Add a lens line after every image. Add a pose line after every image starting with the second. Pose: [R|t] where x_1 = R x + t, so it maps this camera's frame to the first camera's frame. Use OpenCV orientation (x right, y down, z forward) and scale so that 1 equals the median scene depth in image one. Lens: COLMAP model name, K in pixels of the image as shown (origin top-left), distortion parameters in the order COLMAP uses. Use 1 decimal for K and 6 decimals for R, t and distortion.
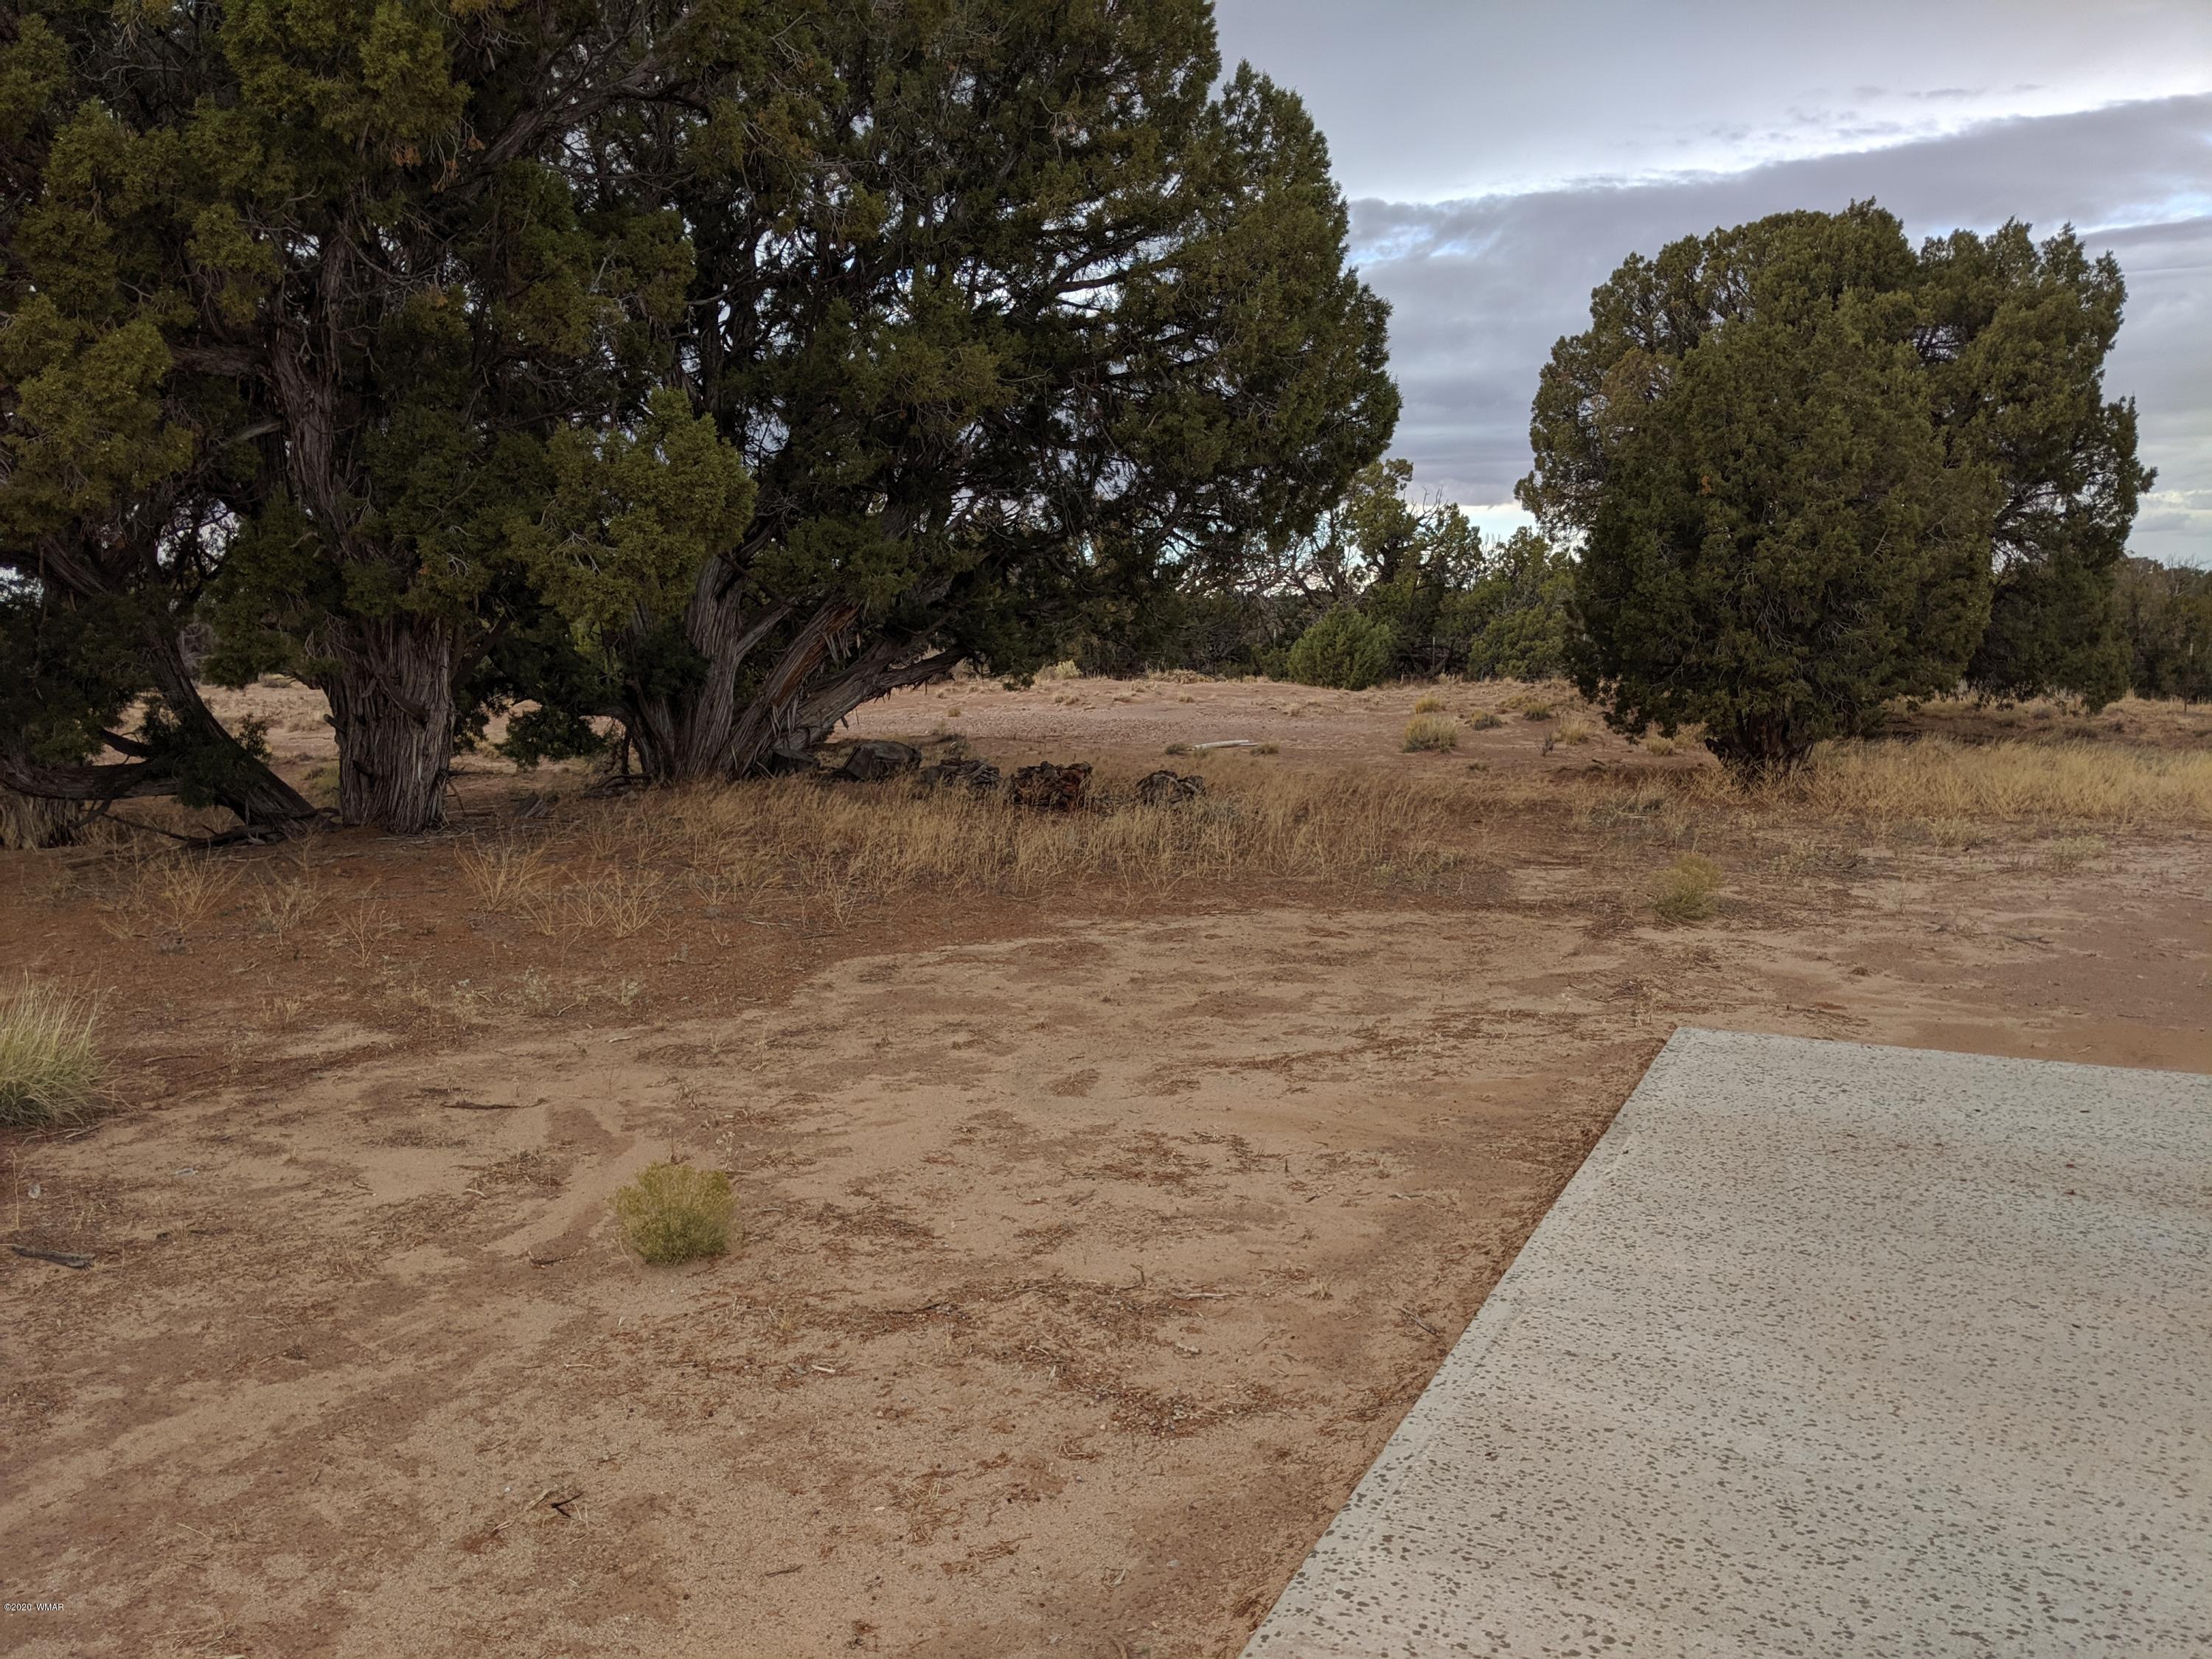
lens RADIAL K [[1795.7, 0, 1054.9], [0, 1795.7, 840.2], [0, 0, 1]] dist [0.131253, -0.127139]
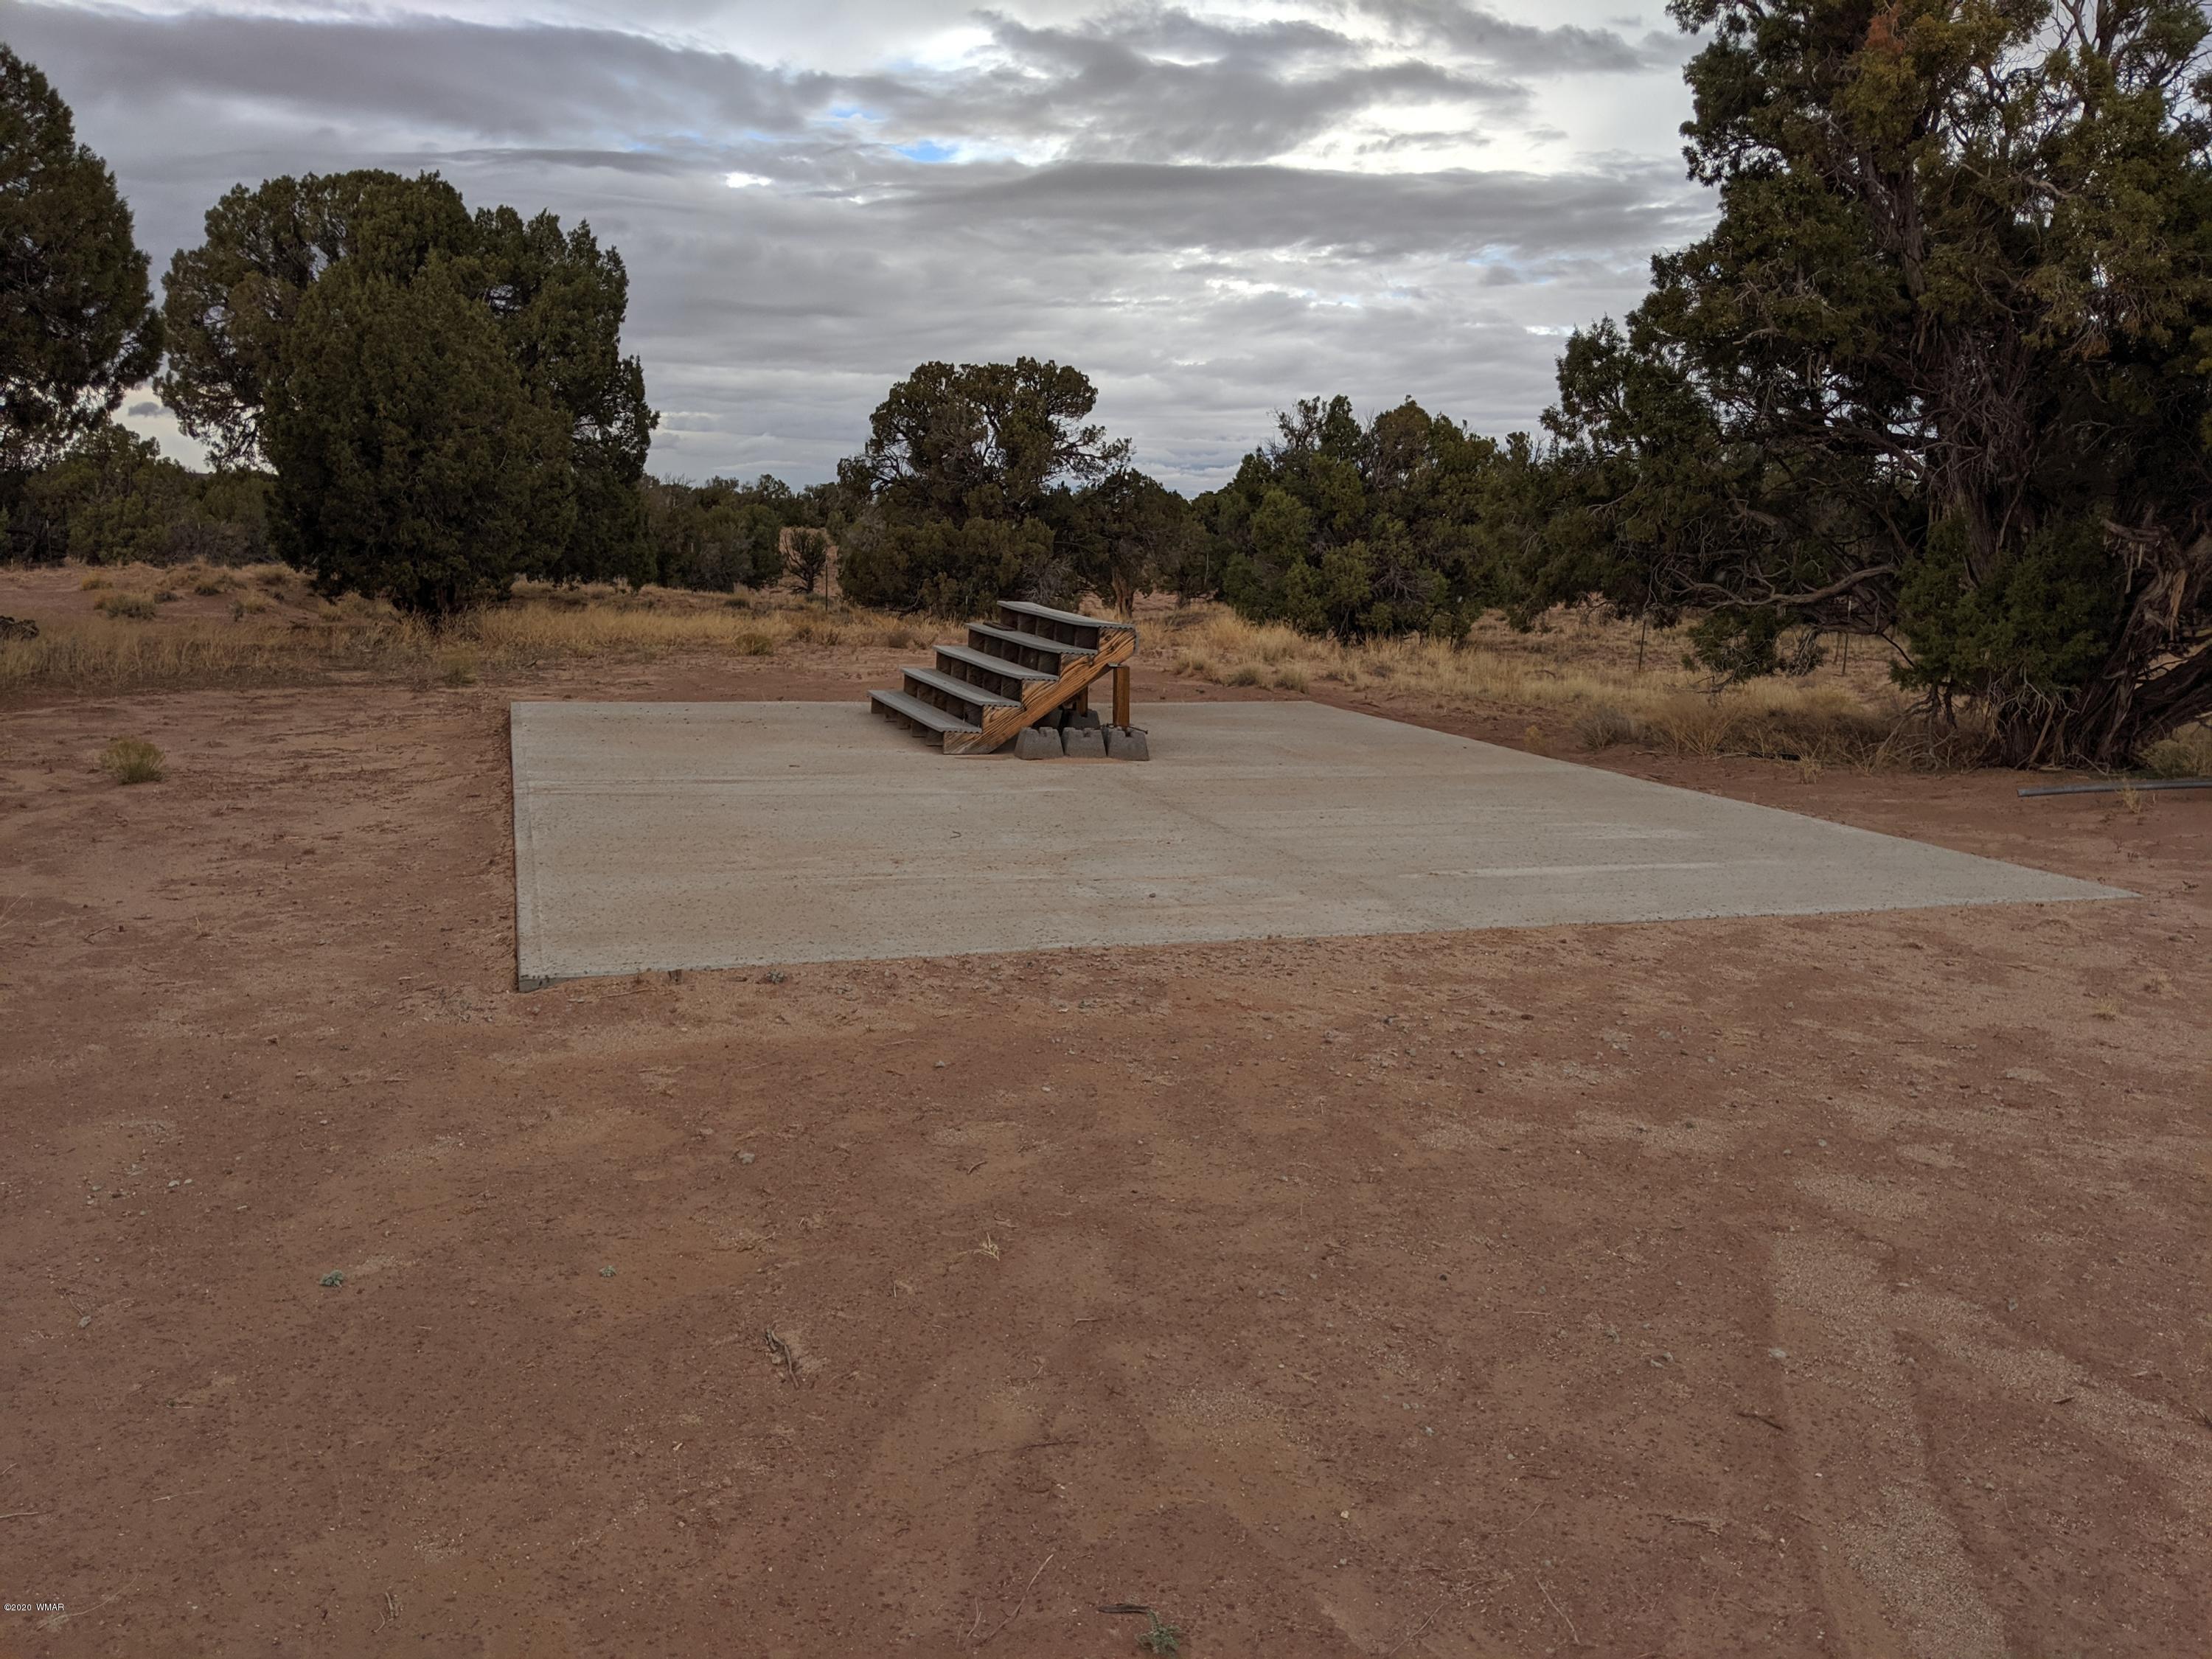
lens RADIAL K [[1801.8, 0, 1106.1], [0, 1801.8, 803.8], [0, 0, 1]] dist [0.091077, -0.144972]
pose [[0.716184, -0.086788, 0.692494, -0.136503], [0.062290, 0.996227, 0.060432, 0.030097], [-0.695126, -0.000145, 0.718888, -0.214412]]
